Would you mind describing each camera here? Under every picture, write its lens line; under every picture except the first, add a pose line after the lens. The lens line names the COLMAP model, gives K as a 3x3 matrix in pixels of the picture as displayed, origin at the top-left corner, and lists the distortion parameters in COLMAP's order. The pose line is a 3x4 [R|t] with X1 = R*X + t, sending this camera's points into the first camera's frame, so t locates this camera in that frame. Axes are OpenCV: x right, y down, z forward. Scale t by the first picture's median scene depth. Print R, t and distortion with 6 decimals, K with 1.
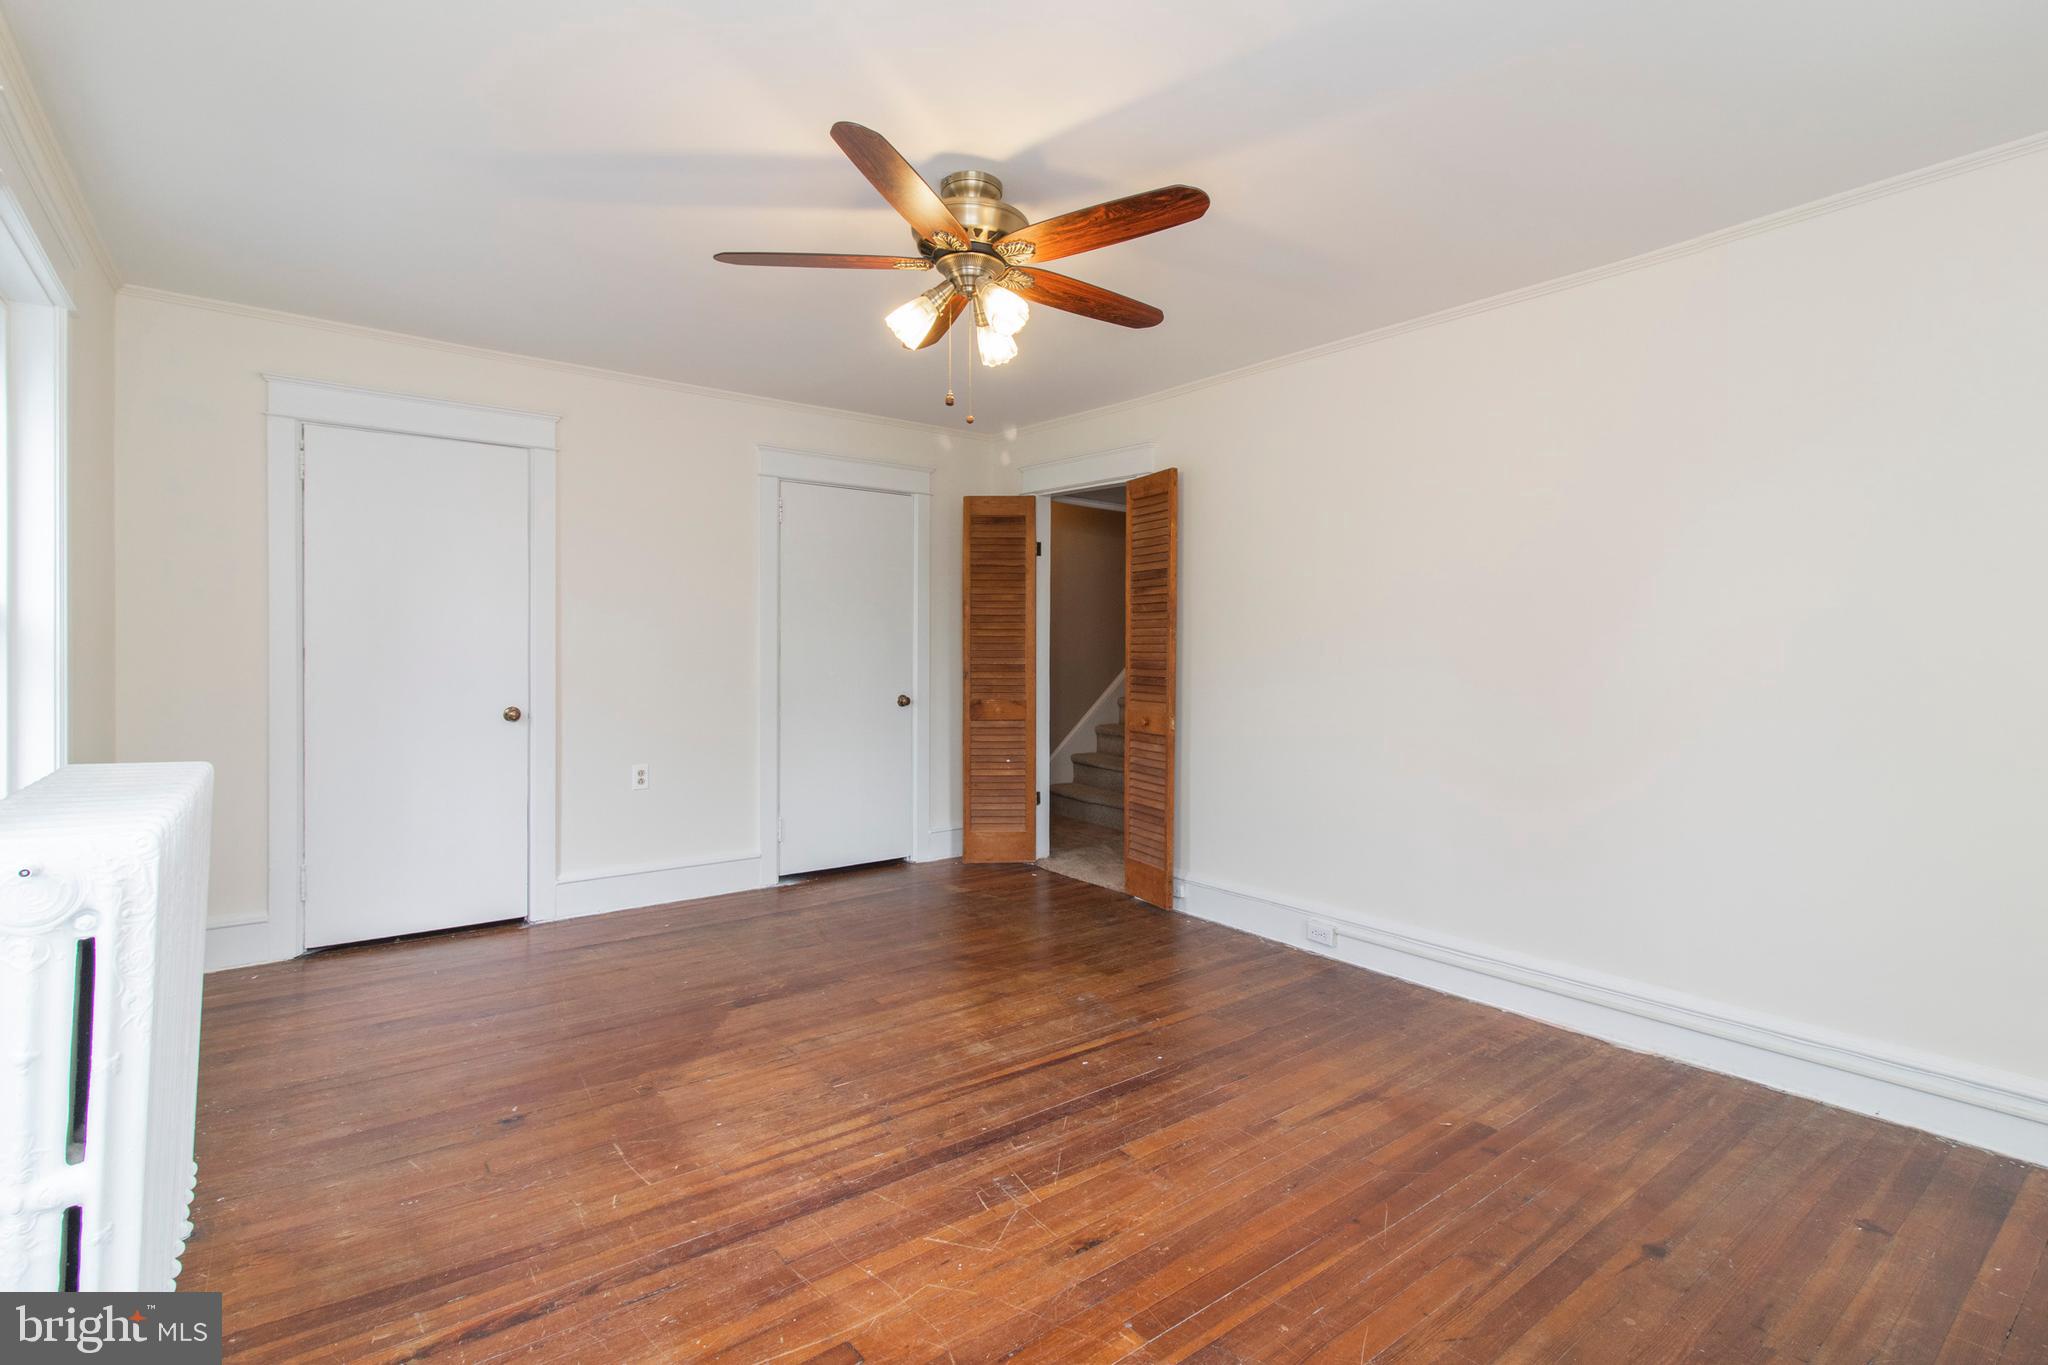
lens RADIAL K [[951.0, 0, 993.1], [0, 951.0, 653.2], [0, 0, 1]] dist [0.002386, 0.000274]
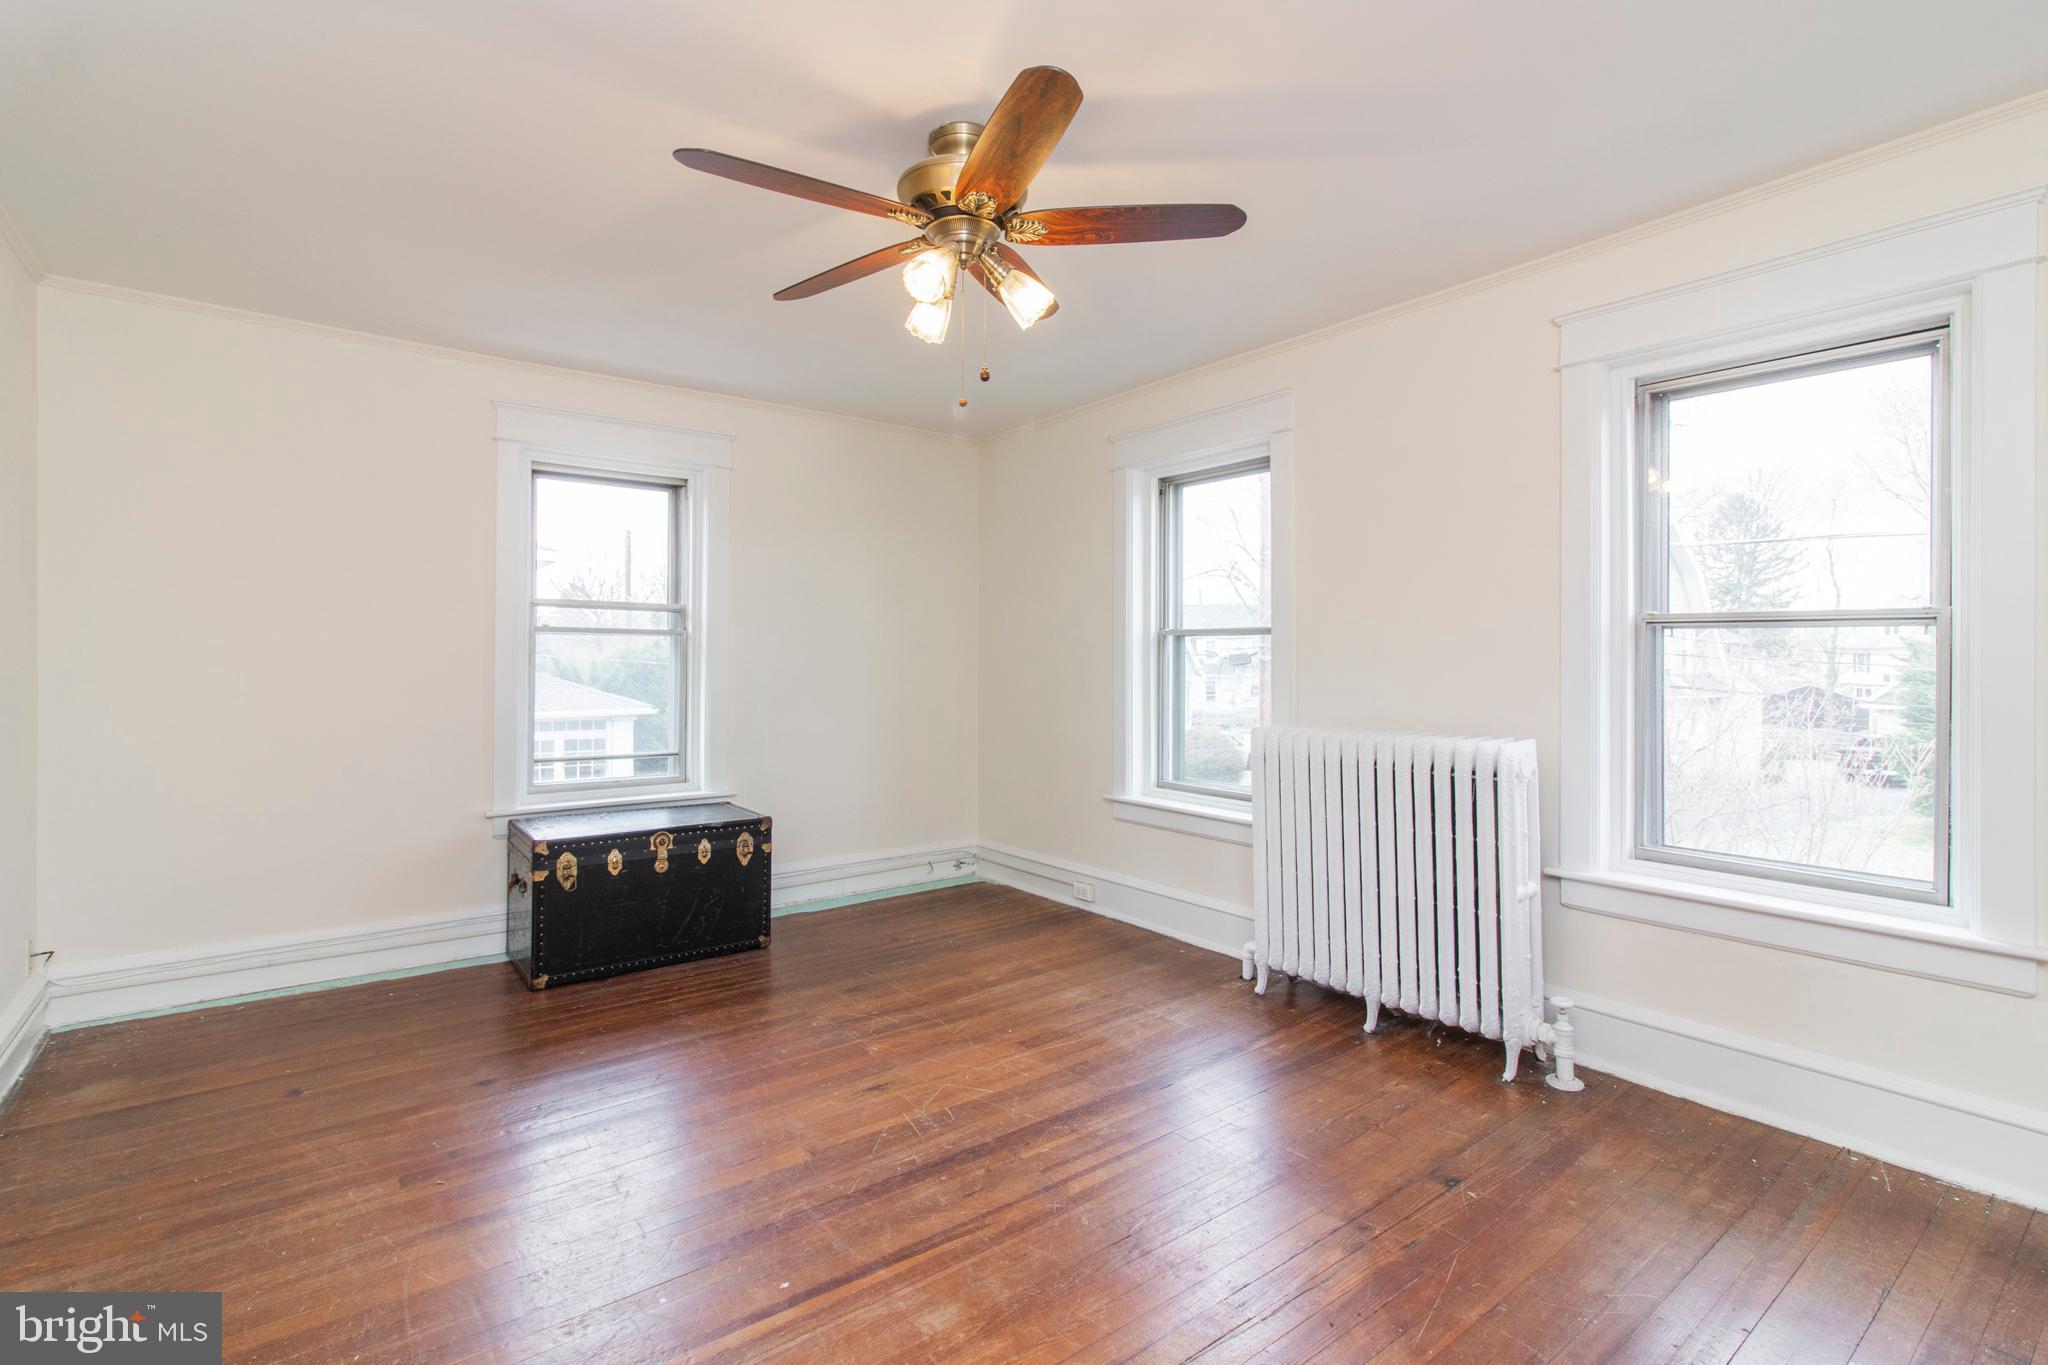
lens RADIAL K [[951.0, 0, 993.1], [0, 951.0, 653.2], [0, 0, 1]] dist [0.002386, 0.000274]
pose [[-0.999983, -0.005278, 0.002368, -0.059559], [-0.005290, 0.999974, -0.004998, -0.017924], [-0.002341, -0.005011, -0.999985, 1.984860]]
